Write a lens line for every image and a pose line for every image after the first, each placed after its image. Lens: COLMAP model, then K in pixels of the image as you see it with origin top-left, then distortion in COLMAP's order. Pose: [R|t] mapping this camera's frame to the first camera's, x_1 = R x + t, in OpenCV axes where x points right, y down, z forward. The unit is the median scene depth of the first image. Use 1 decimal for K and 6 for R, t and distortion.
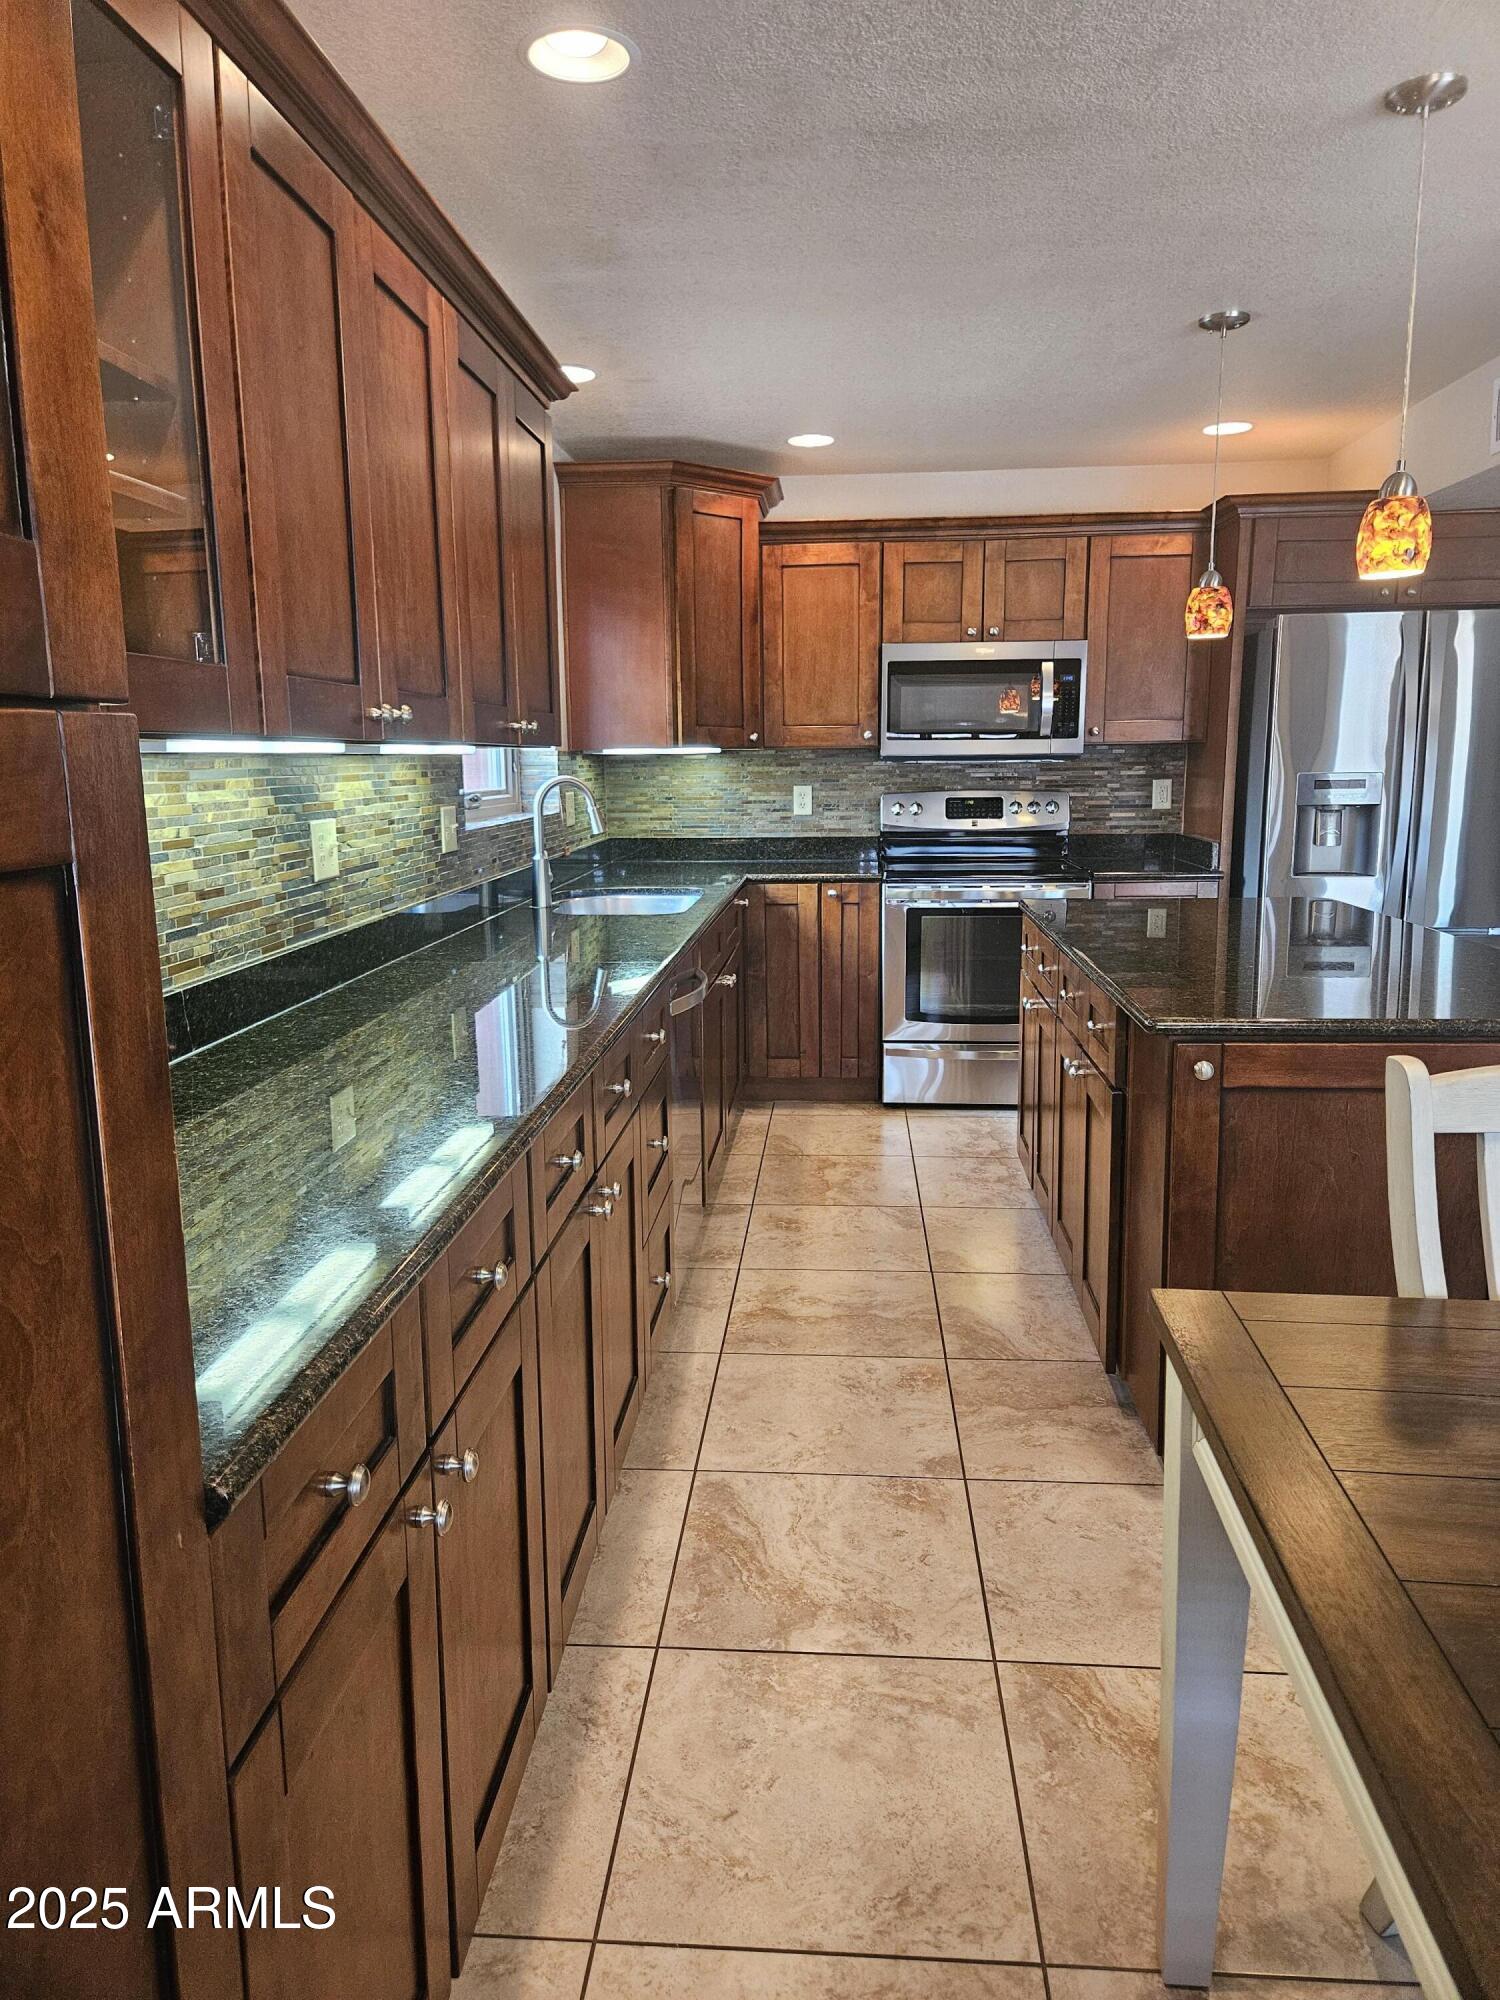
lens RADIAL K [[1337.5, 0, 754.1], [0, 1337.5, 986.5], [0, 0, 1]] dist [0.073323, -0.058773]
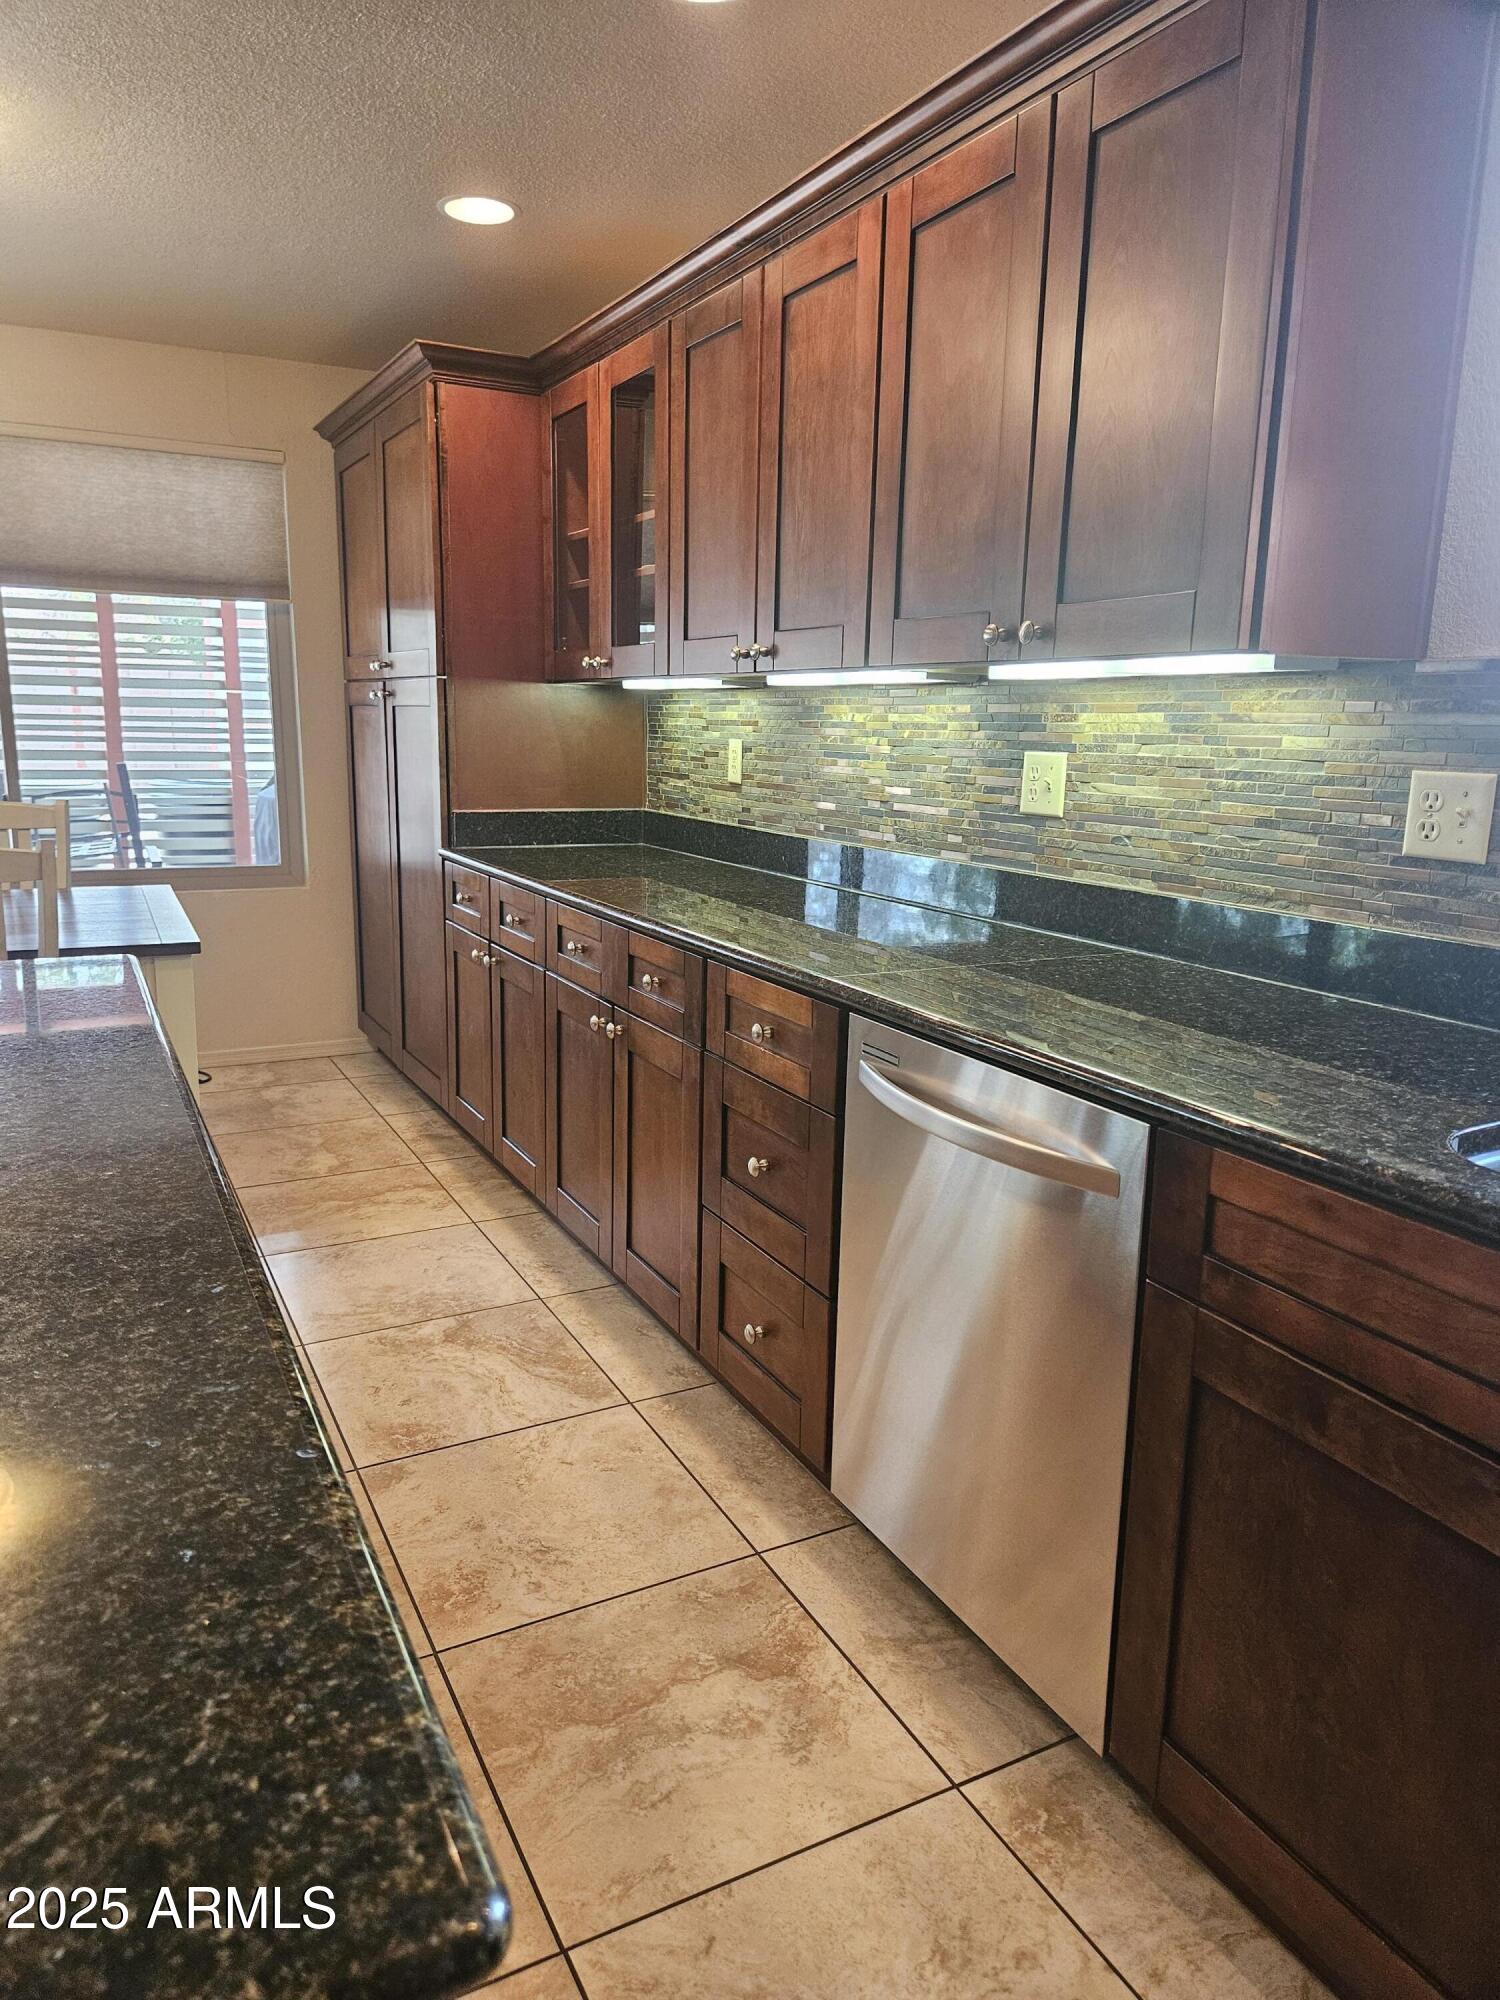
lens RADIAL K [[1337.5, 0, 728.0], [0, 1337.5, 989.9], [0, 0, 1]] dist [0.073323, -0.058773]
pose [[-0.855453, 0.099360, -0.508260, 0.192553], [-0.095837, 0.934098, 0.343912, -0.143383], [0.508936, 0.342910, -0.789554, 0.894676]]
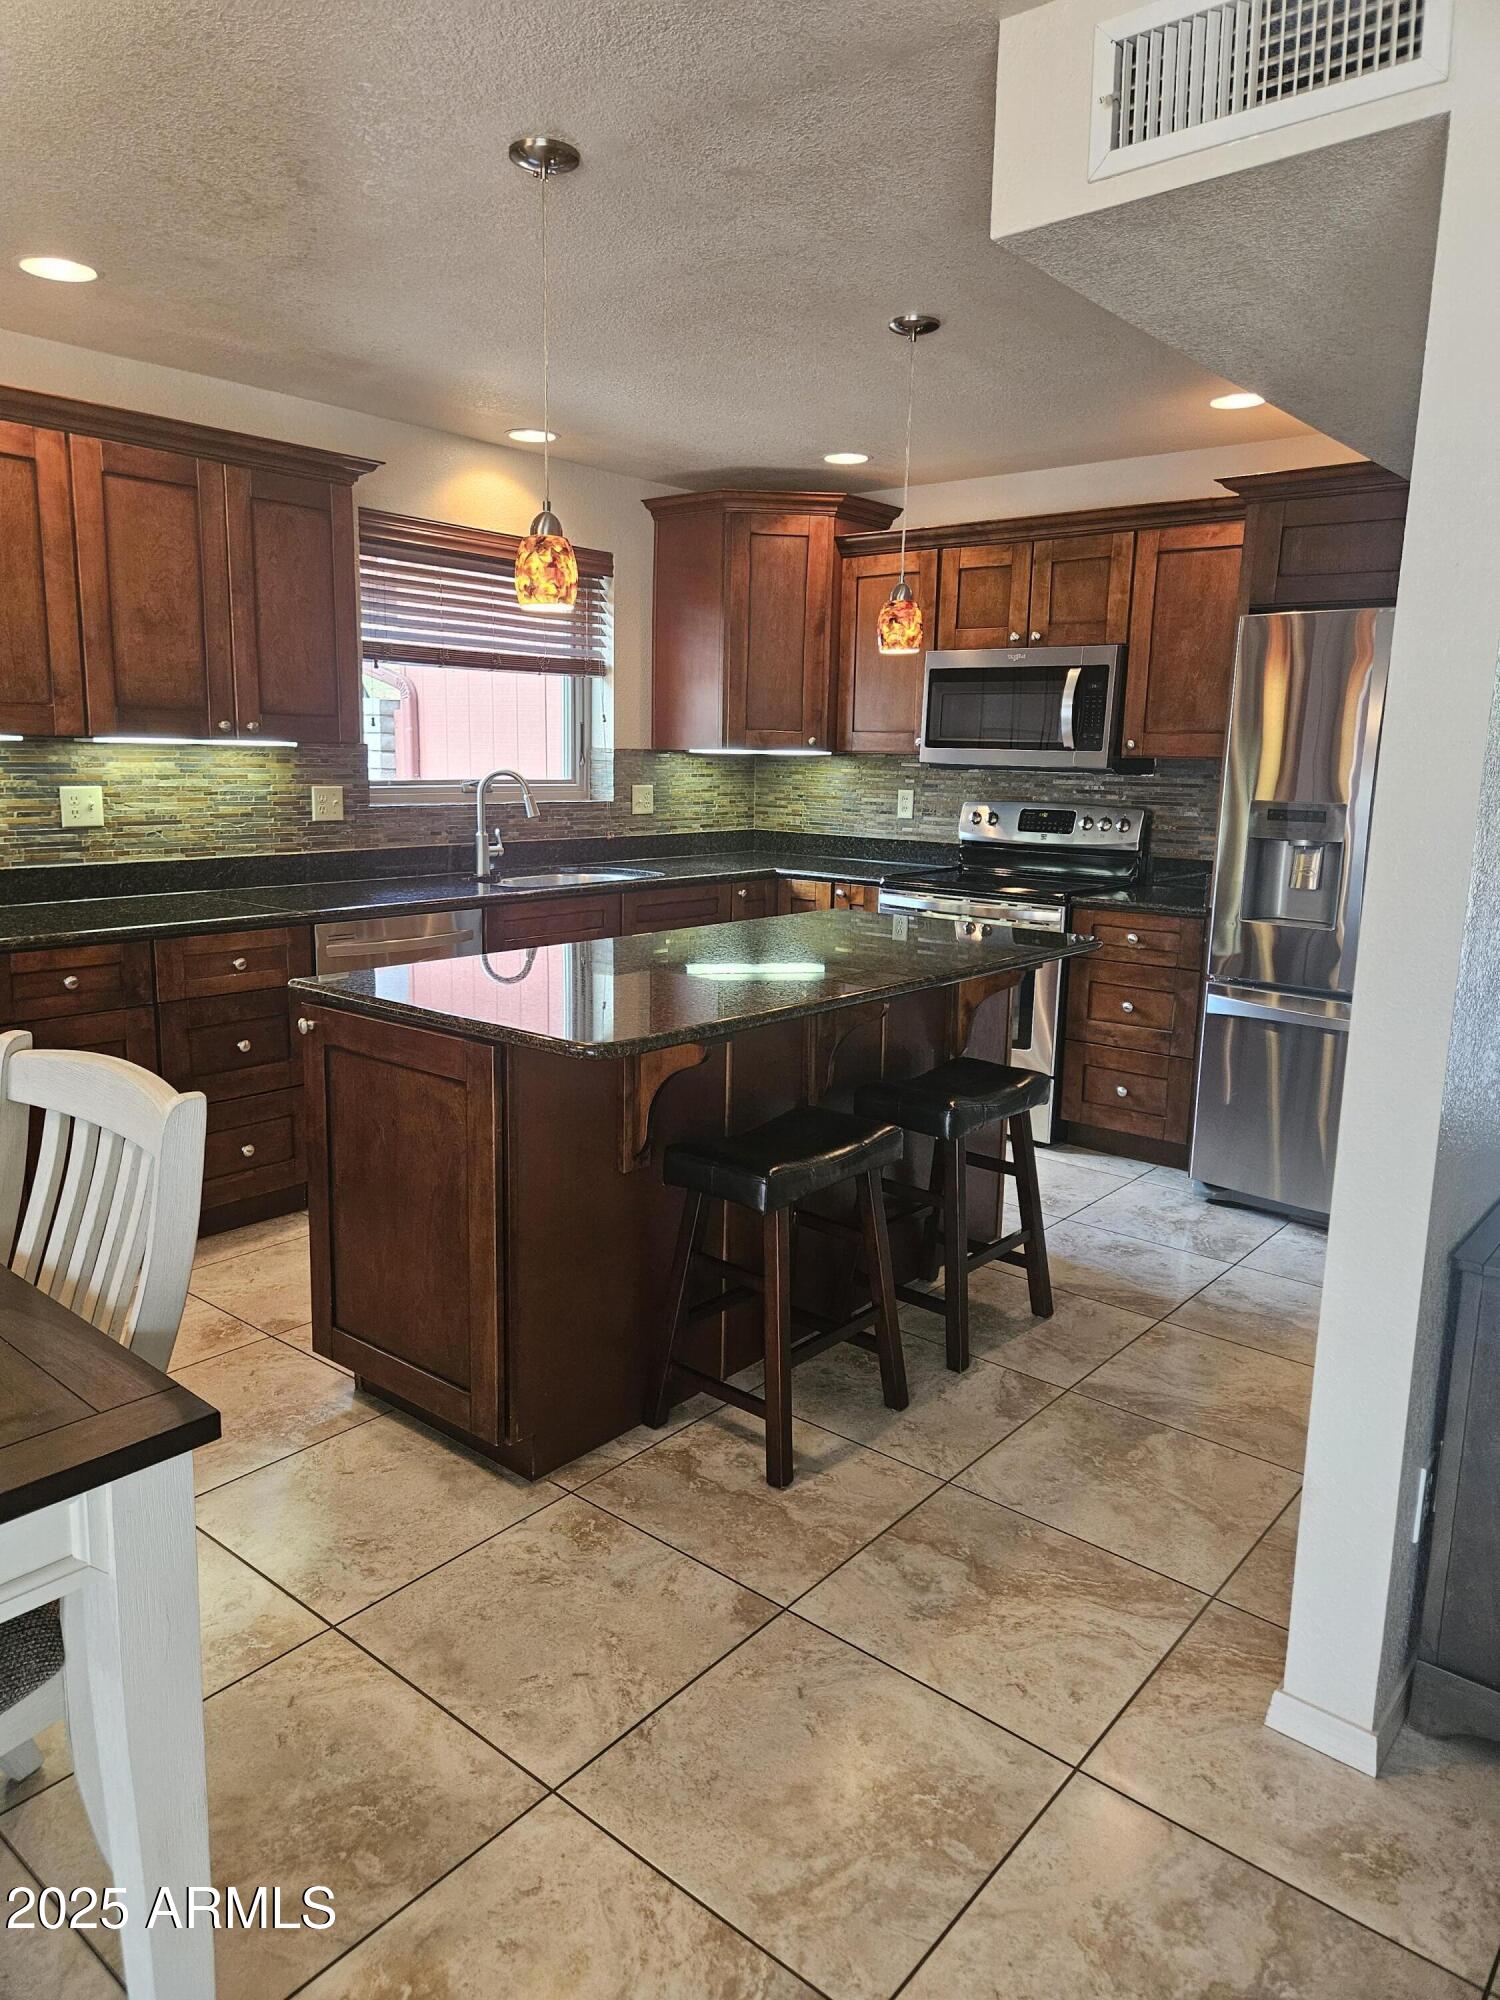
lens RADIAL K [[1337.5, 0, 732.9], [0, 1337.5, 988.8], [0, 0, 1]] dist [0.073323, -0.058773]
pose [[0.810175, 0.131384, -0.571274, 0.602442], [-0.127938, 0.990696, 0.046403, -0.034265], [0.572056, 0.035493, 0.819446, 0.106192]]
